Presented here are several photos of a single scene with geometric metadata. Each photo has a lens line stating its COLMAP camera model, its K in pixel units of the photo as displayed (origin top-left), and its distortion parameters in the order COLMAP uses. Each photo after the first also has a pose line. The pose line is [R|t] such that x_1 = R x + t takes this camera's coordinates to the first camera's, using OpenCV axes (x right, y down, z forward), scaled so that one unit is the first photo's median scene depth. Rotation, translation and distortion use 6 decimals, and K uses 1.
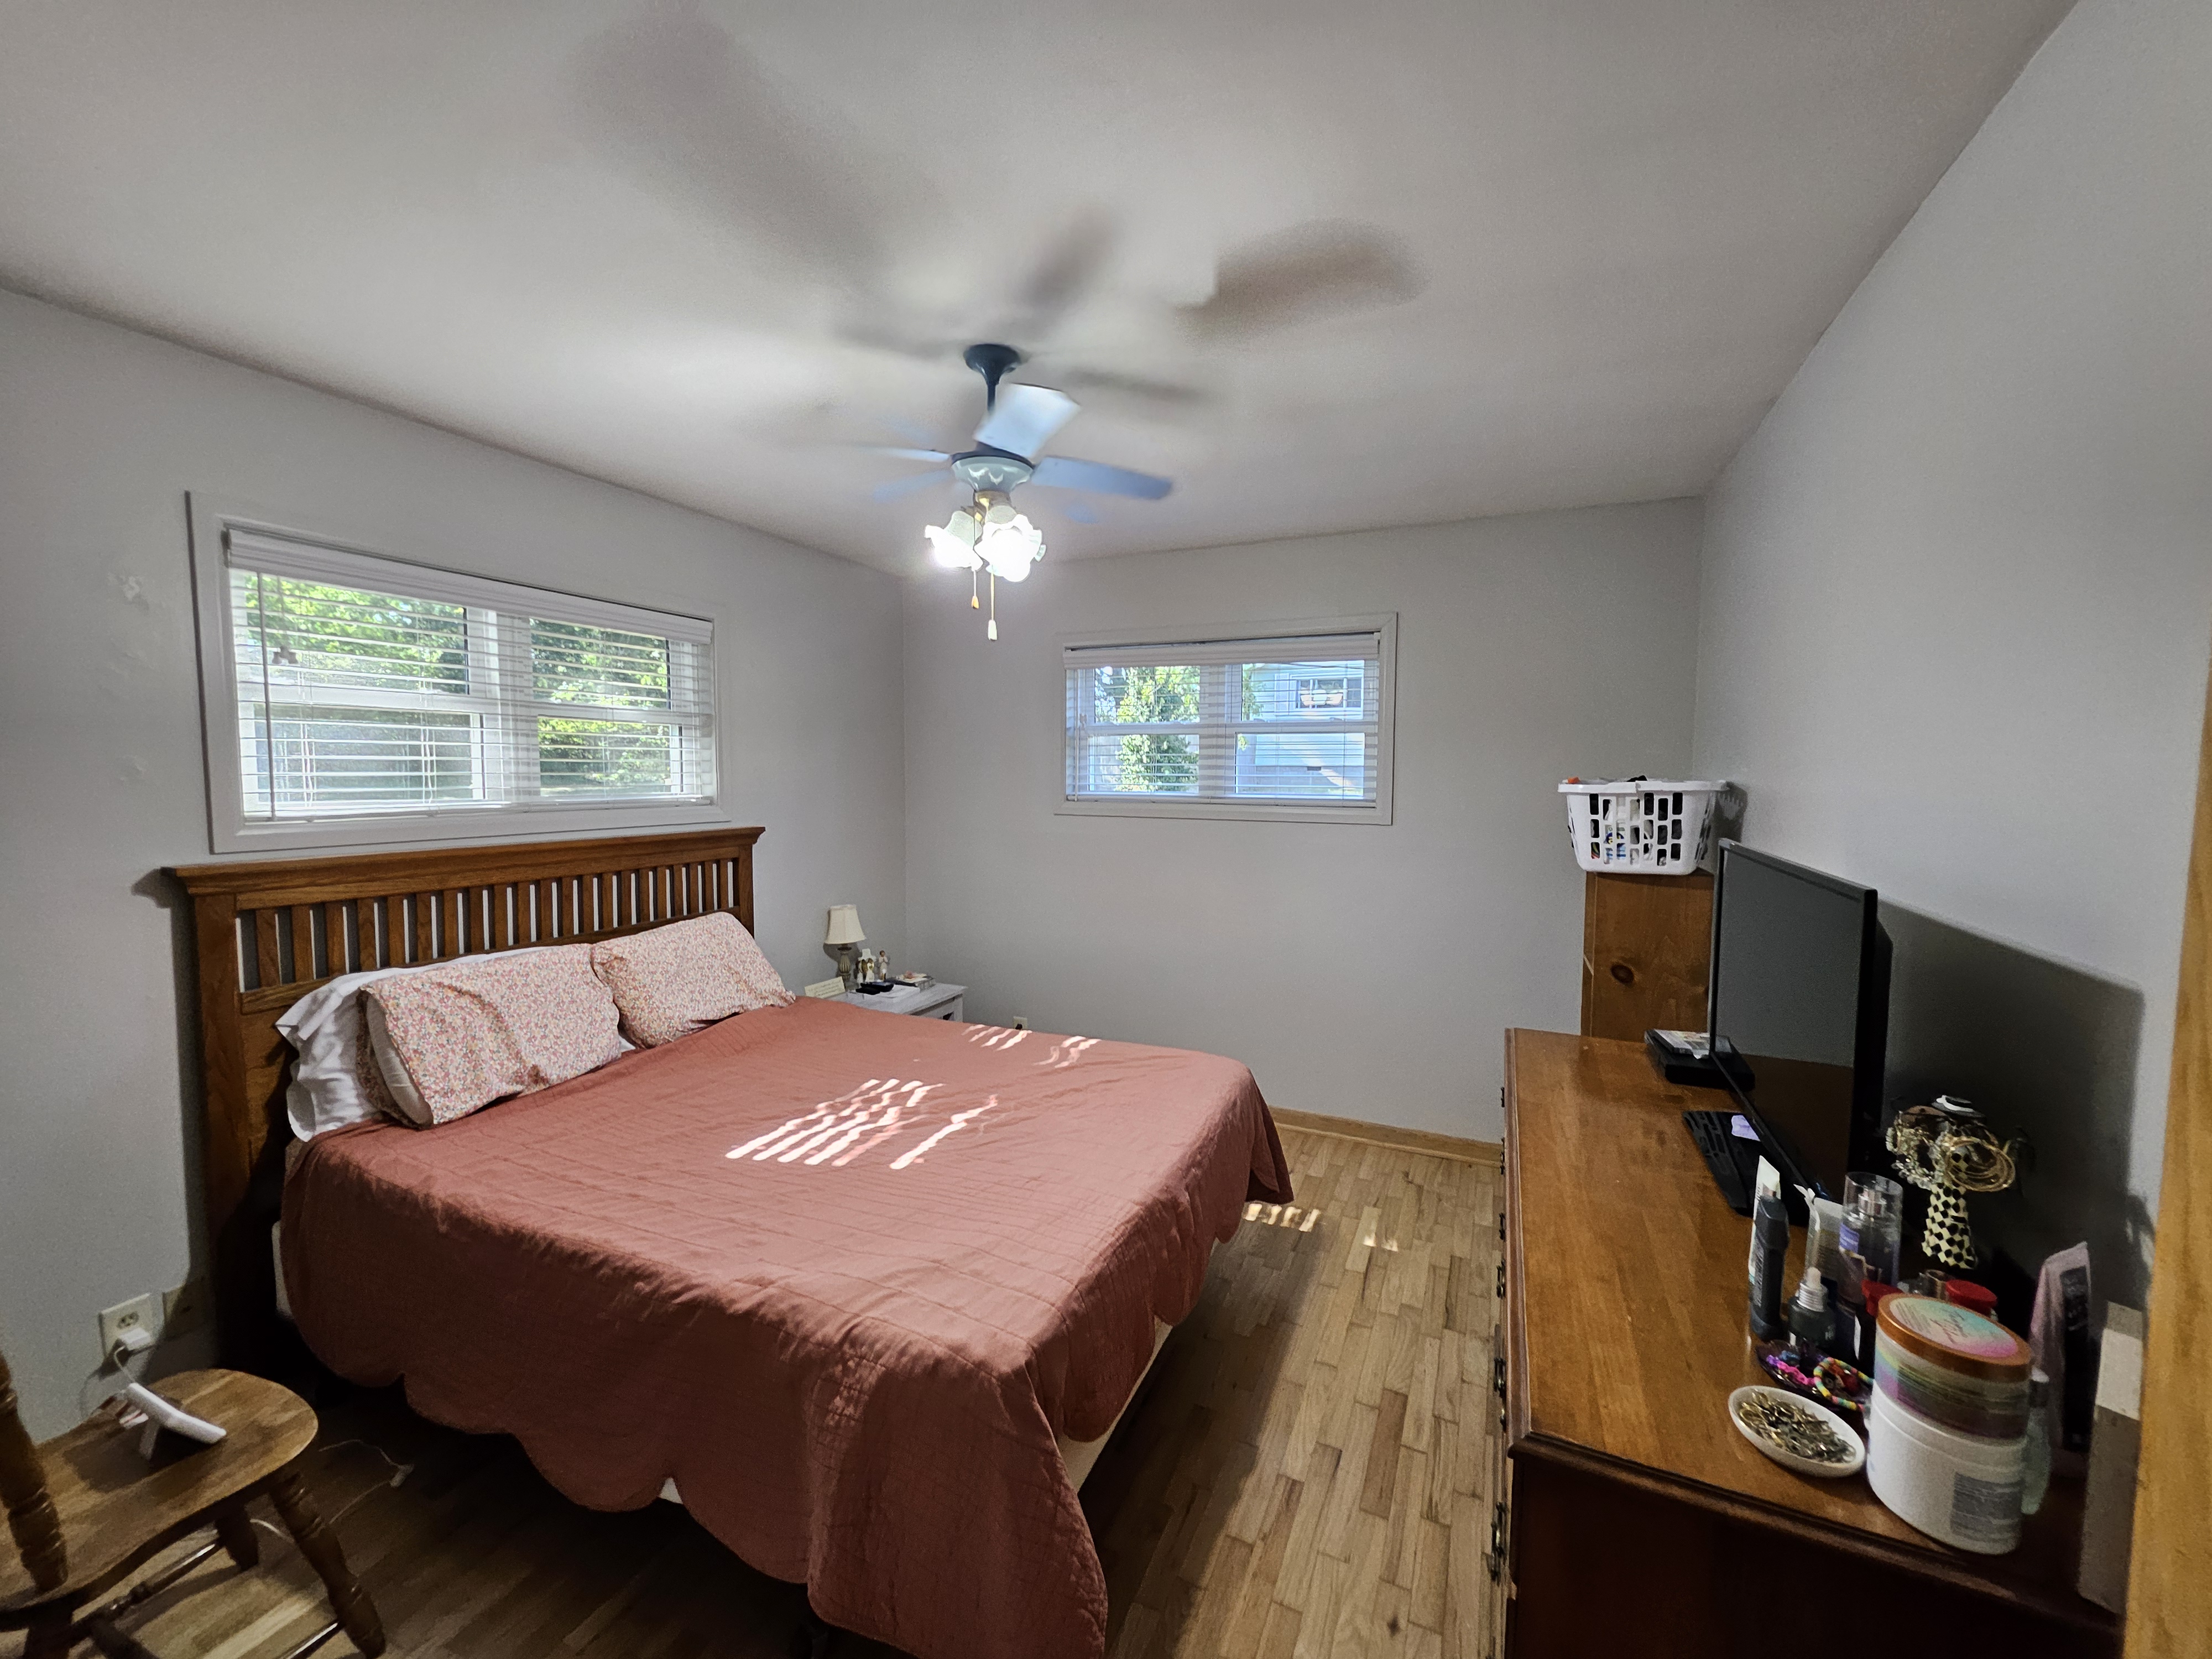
lens RADIAL K [[864.5, 0, 1123.9], [0, 864.5, 823.8], [0, 0, 1]] dist [0.001492, -0.001911]
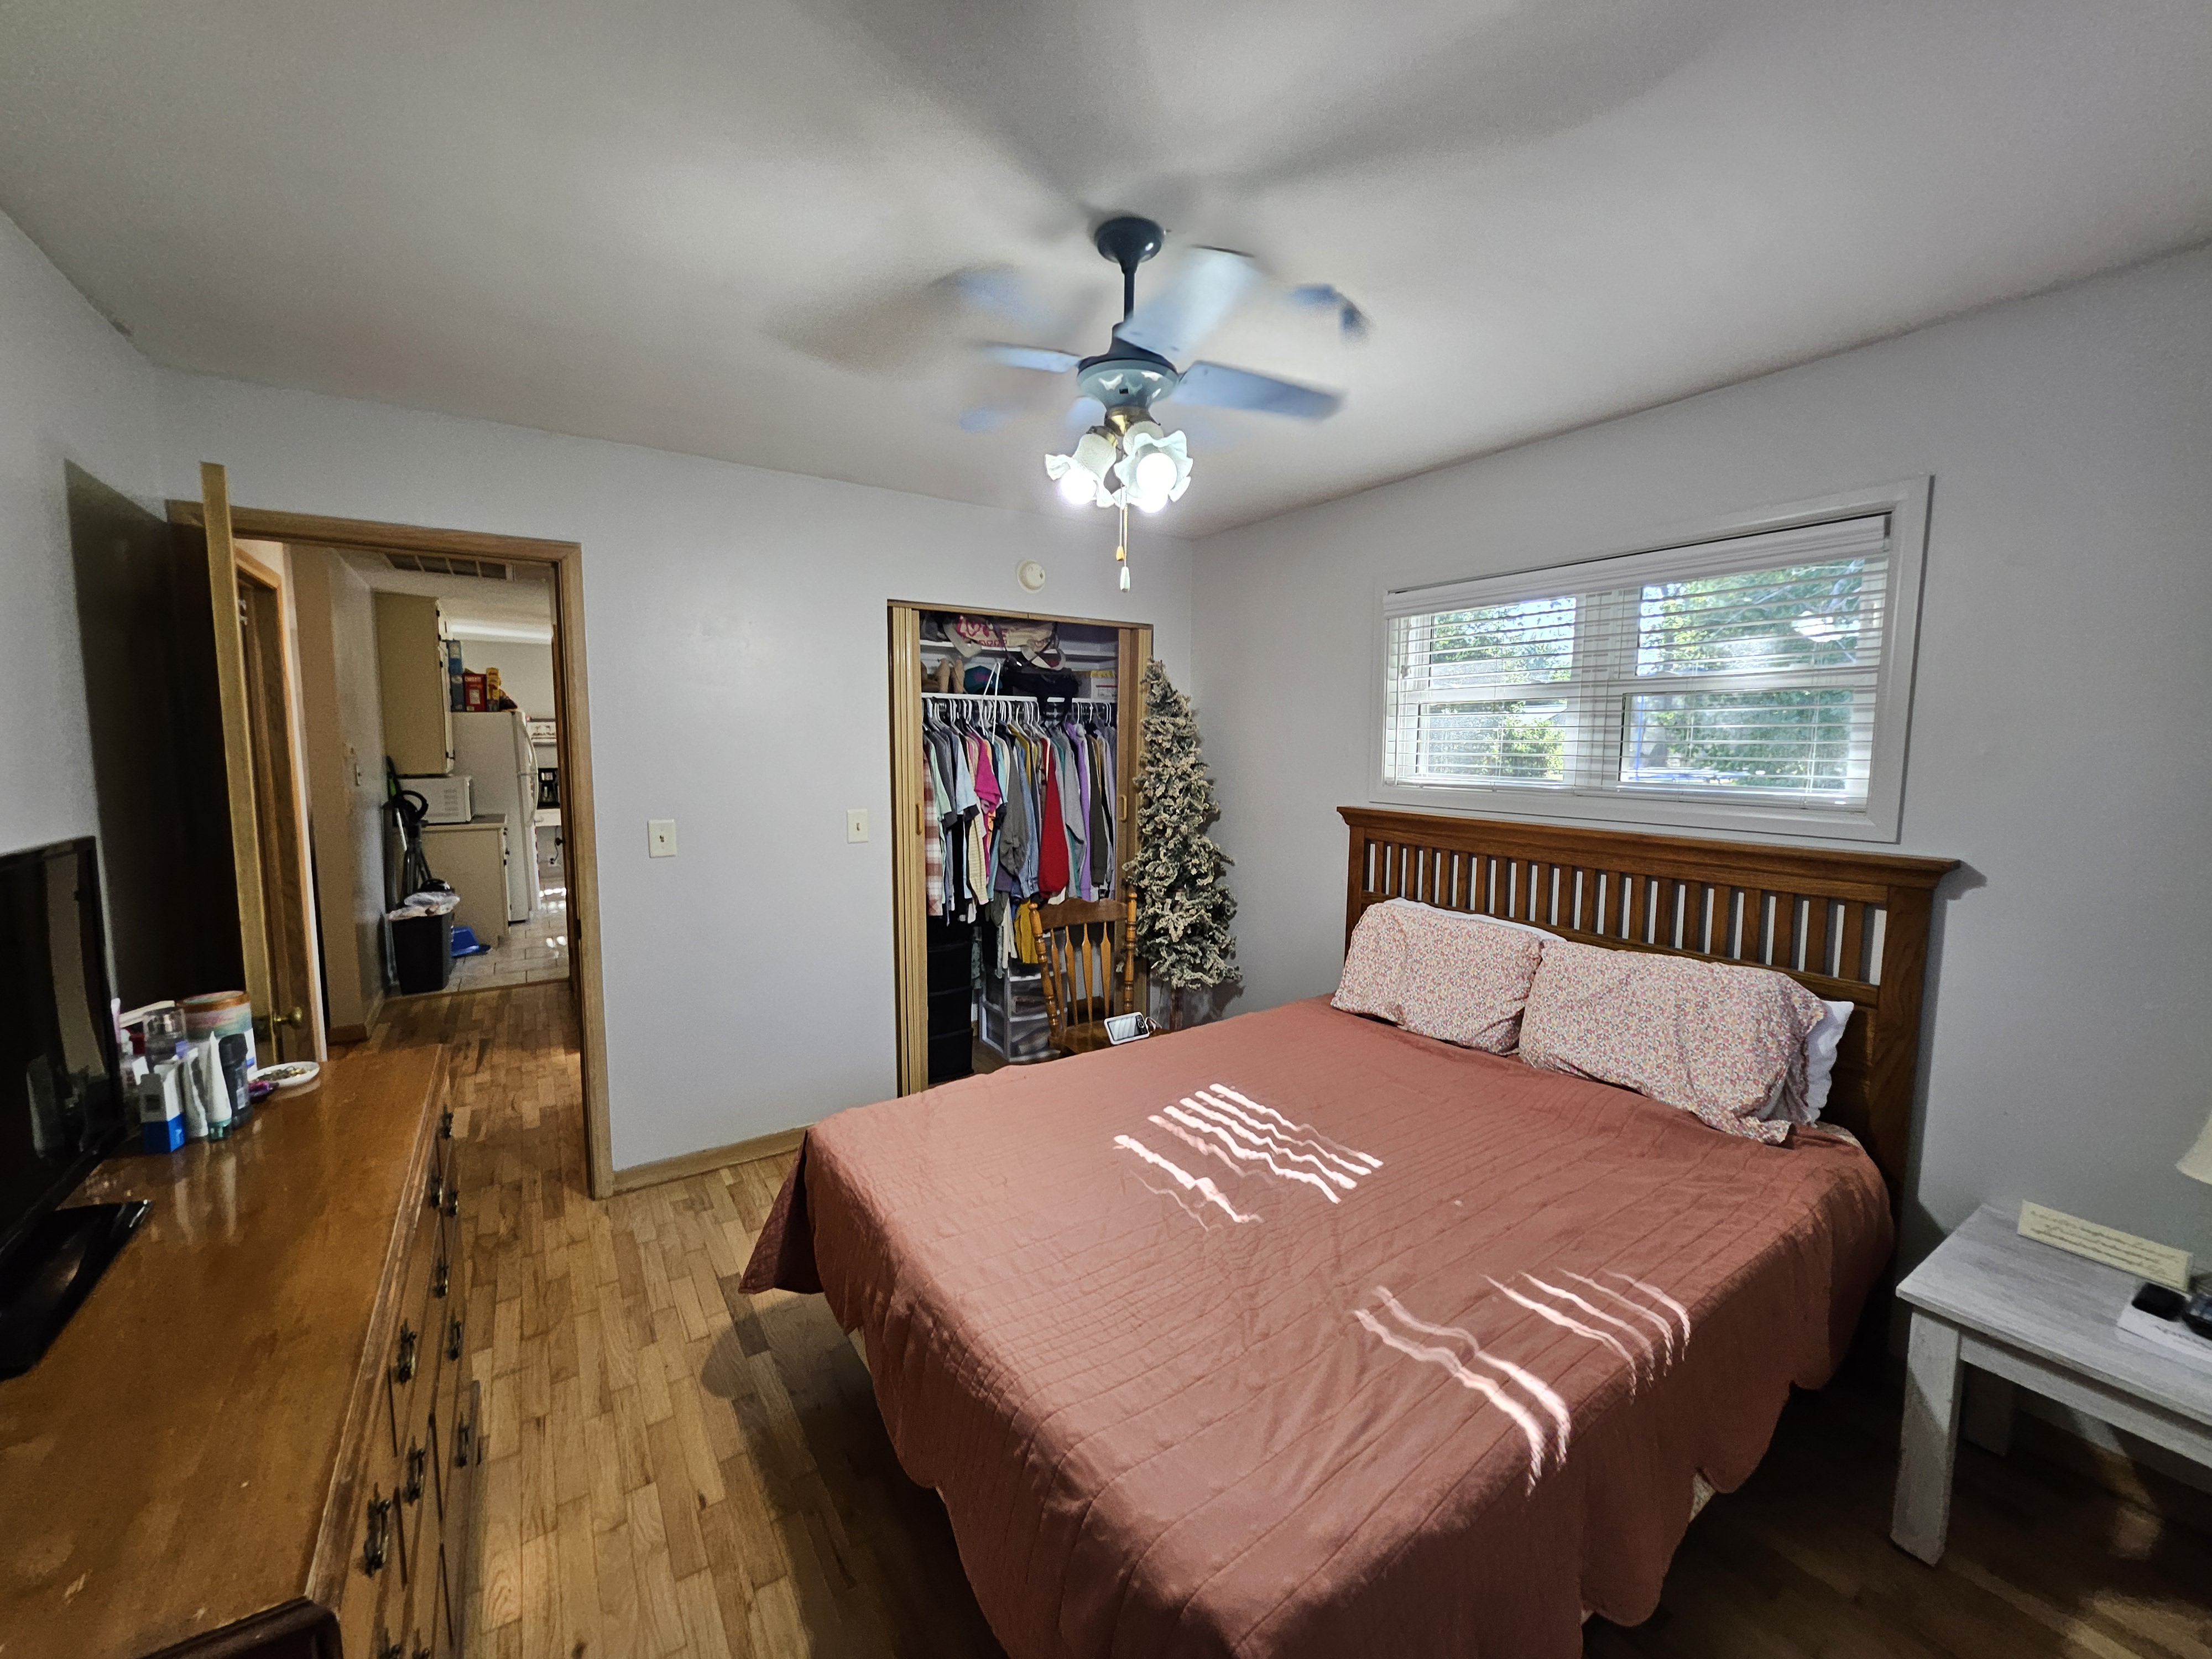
lens RADIAL K [[864.5, 0, 1111.4], [0, 864.5, 816.2], [0, 0, 1]] dist [0.001492, -0.001911]
pose [[-0.525655, 0.059589, -0.848608, 0.496350], [-0.074088, 0.990547, 0.115449, -0.076914], [0.847466, 0.123558, -0.516271, 1.271886]]
